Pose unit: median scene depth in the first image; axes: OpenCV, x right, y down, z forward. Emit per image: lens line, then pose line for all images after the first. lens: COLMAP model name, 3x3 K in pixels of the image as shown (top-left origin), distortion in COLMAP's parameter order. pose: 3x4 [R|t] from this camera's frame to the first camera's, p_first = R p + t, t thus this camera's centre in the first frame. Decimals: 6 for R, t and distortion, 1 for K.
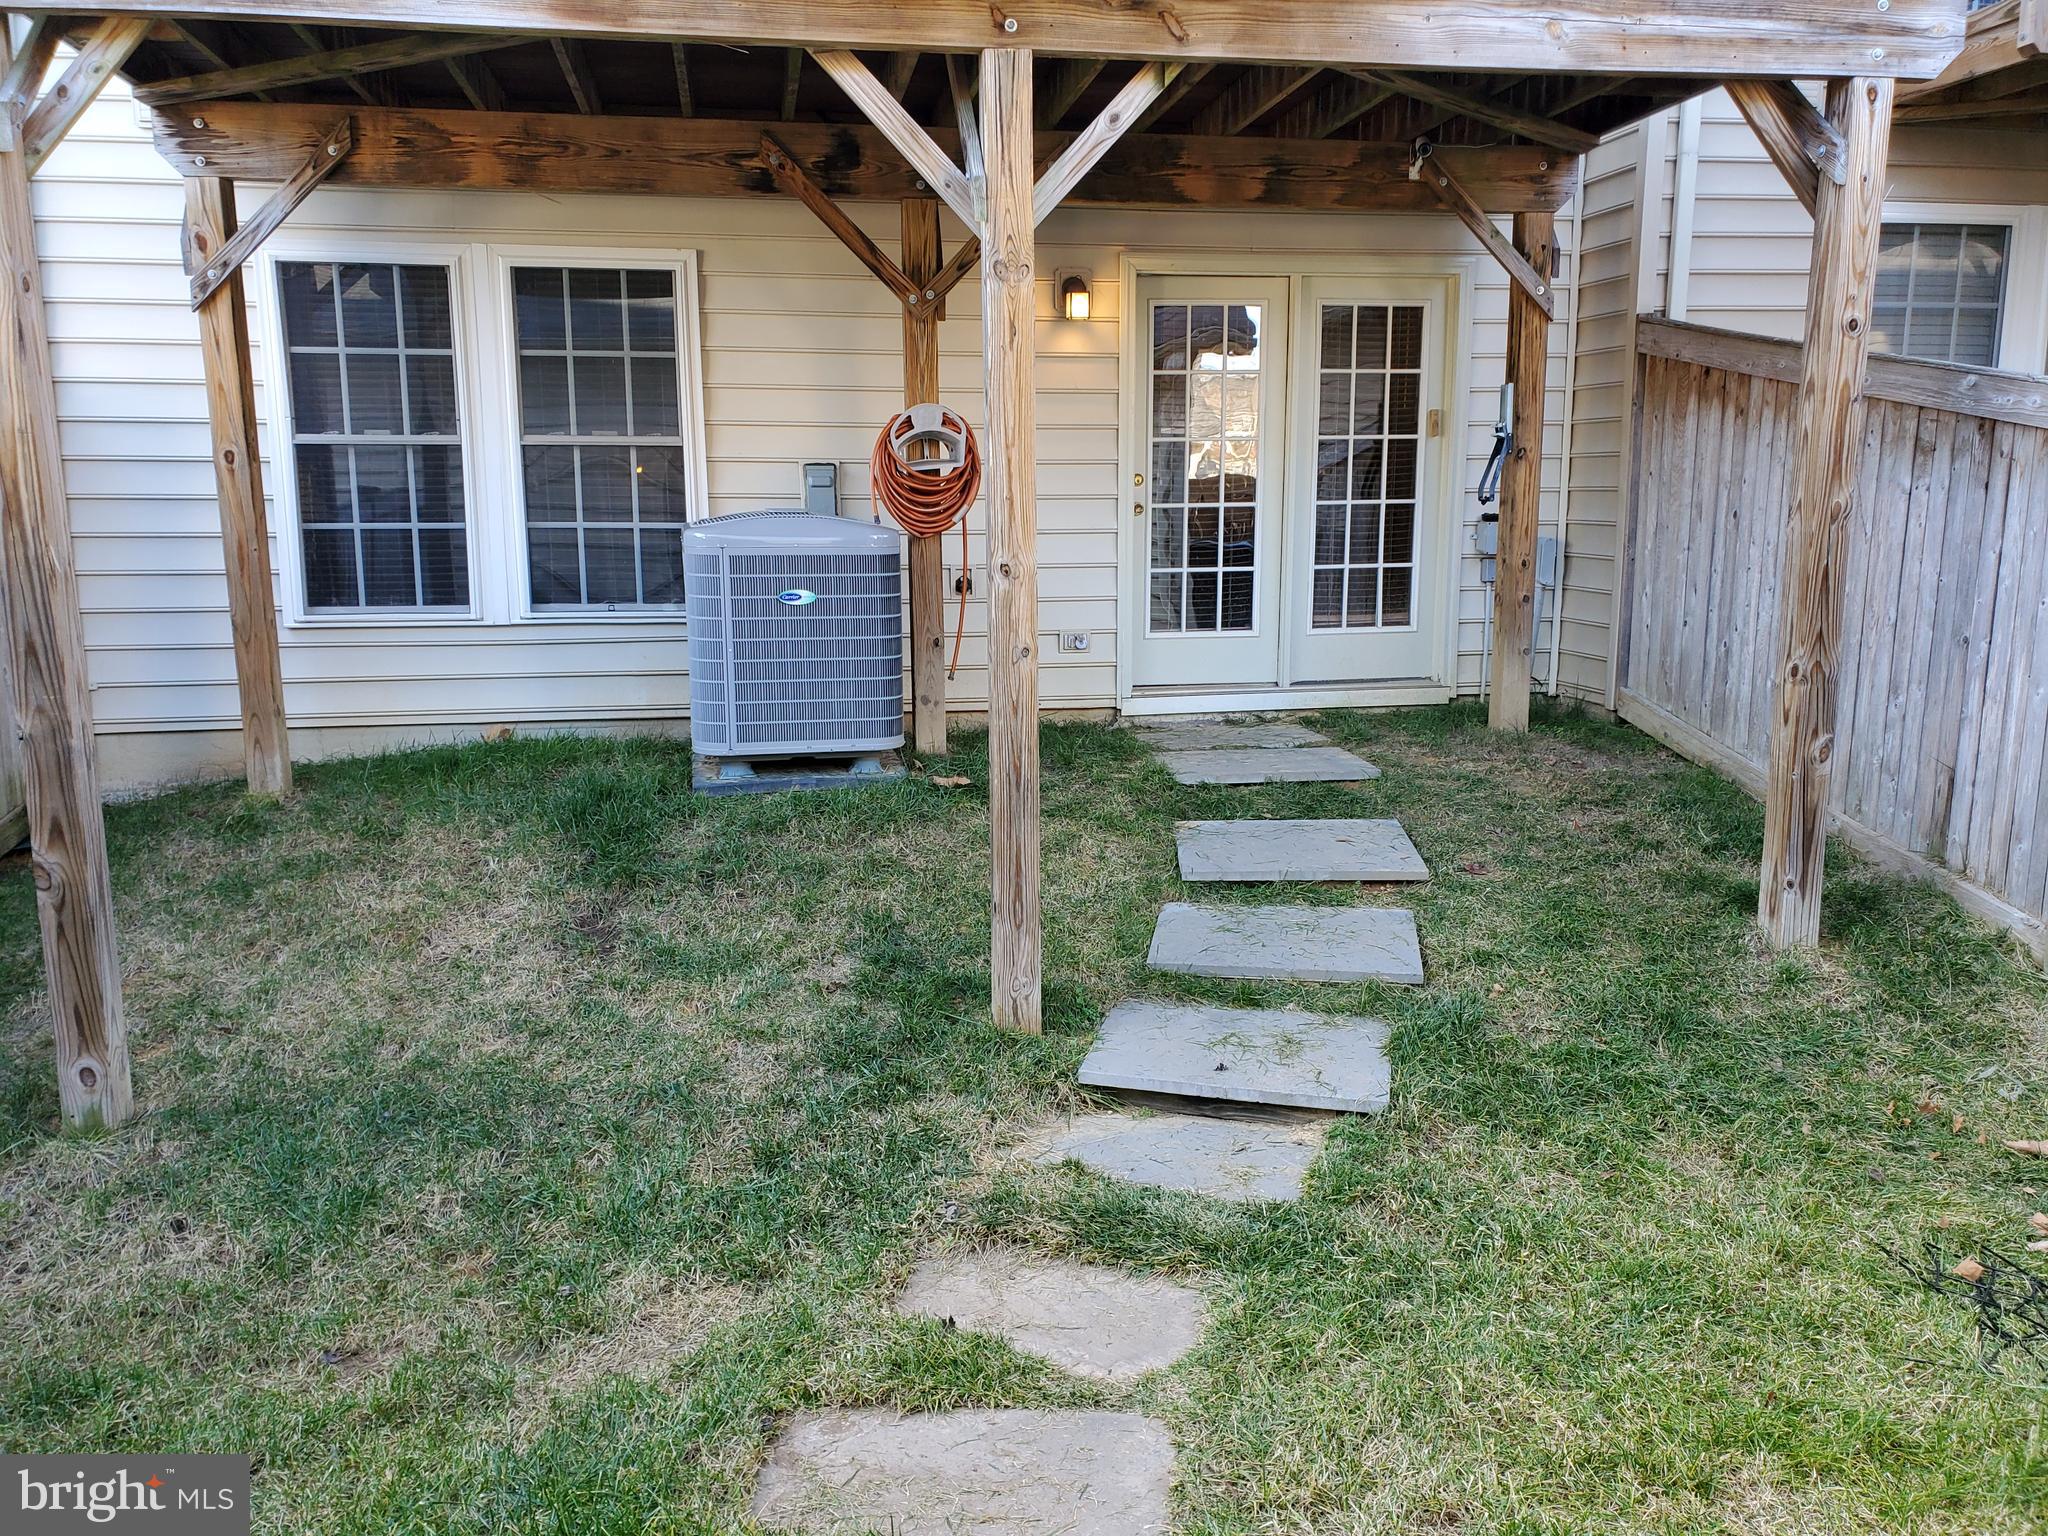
lens RADIAL K [[1578.6, 0, 1018.7], [0, 1578.6, 766.4], [0, 0, 1]] dist [0.026439, -0.013664]
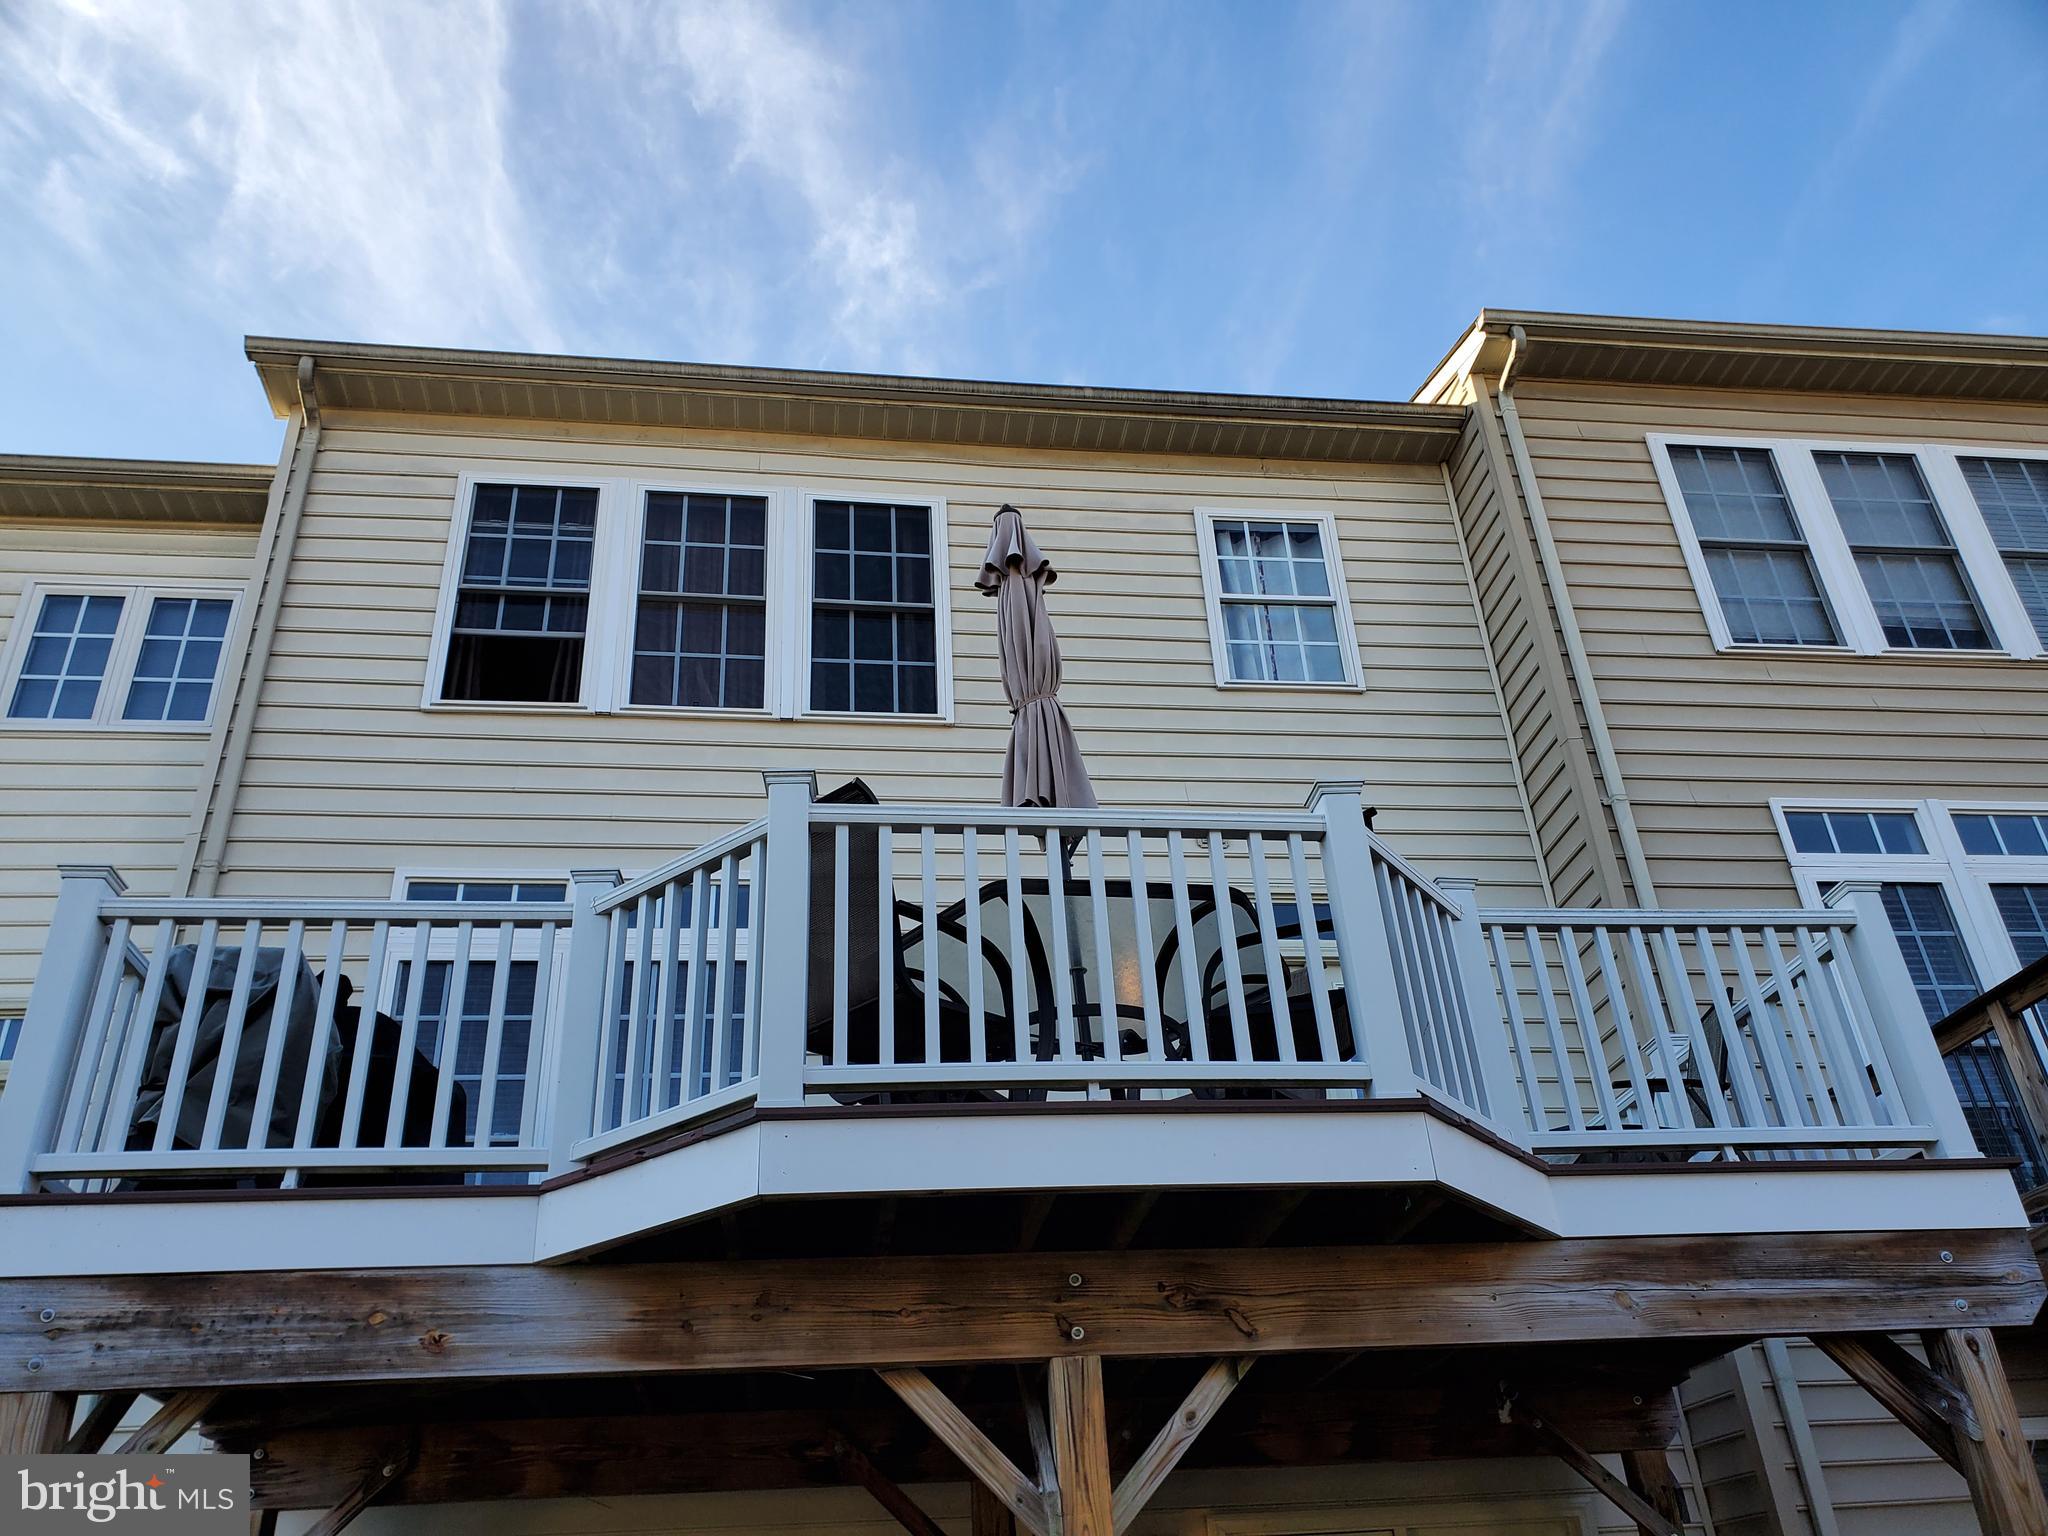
lens RADIAL K [[1588.5, 0, 1025.9], [0, 1588.5, 816.1], [0, 0, 1]] dist [0.007242, 0.006927]
pose [[0.997721, -0.065312, -0.016947, 0.000935], [0.039318, 0.766859, -0.640610, -0.071933], [0.054835, 0.638484, 0.767679, 0.022386]]
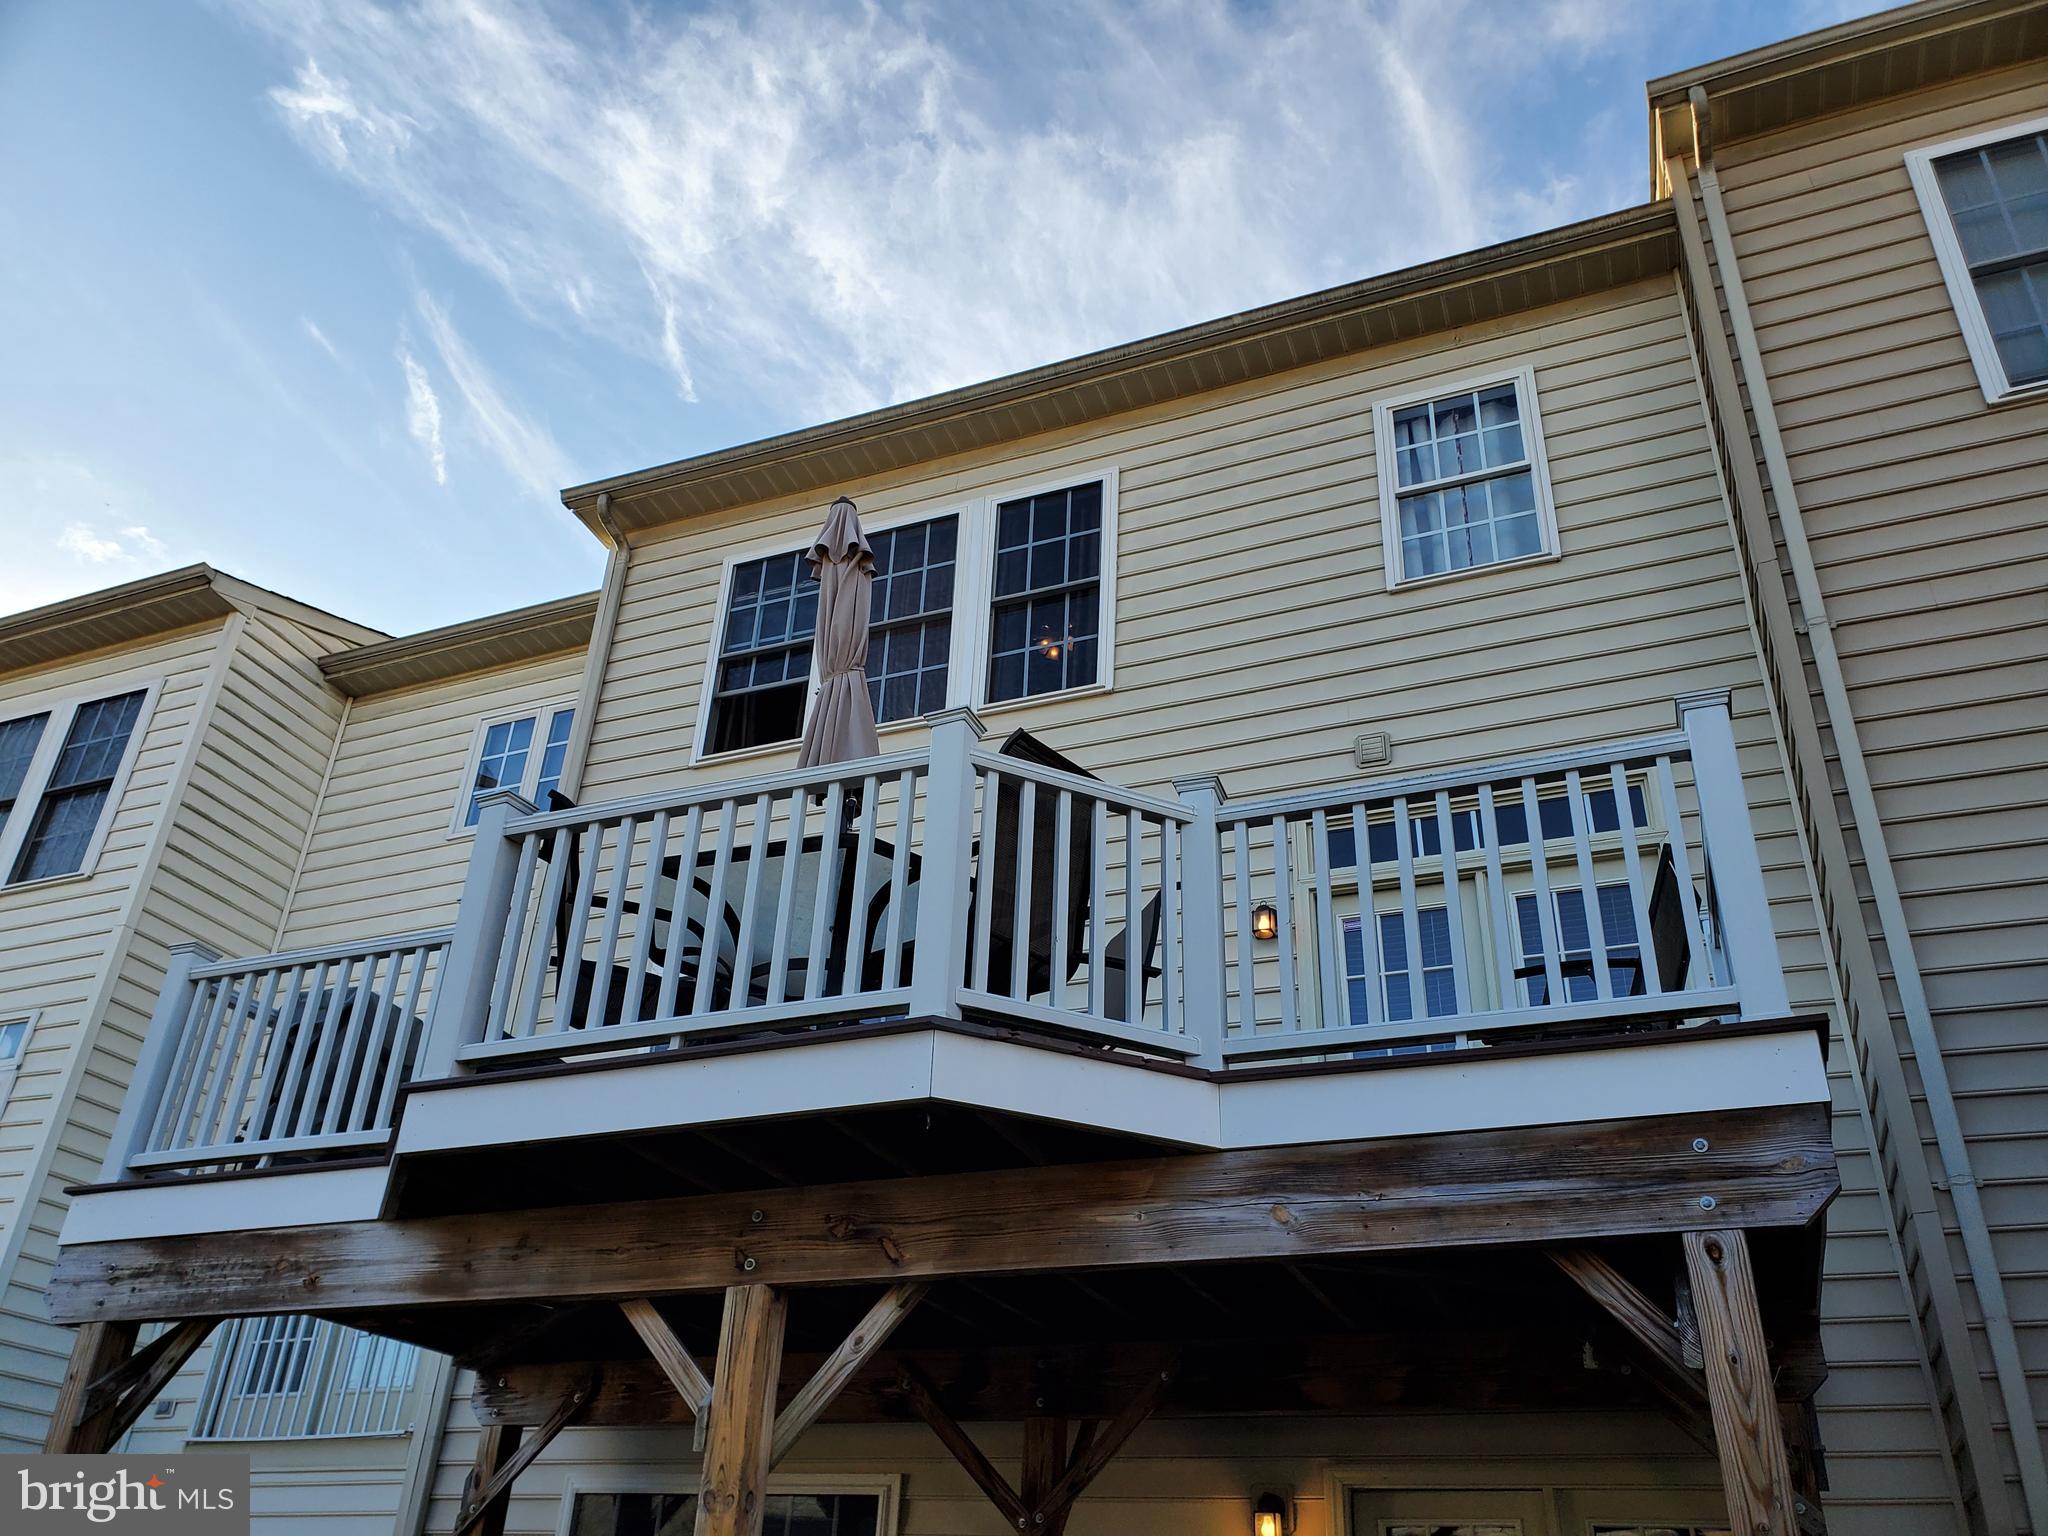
lens RADIAL K [[1580.8, 0, 1017.4], [0, 1580.8, 830.6], [0, 0, 1]] dist [0.012917, -0.007689]
pose [[0.846333, -0.217877, -0.486055, 0.676963], [-0.142106, 0.787084, -0.600254, -0.074564], [0.513348, 0.577087, 0.635173, 0.224159]]
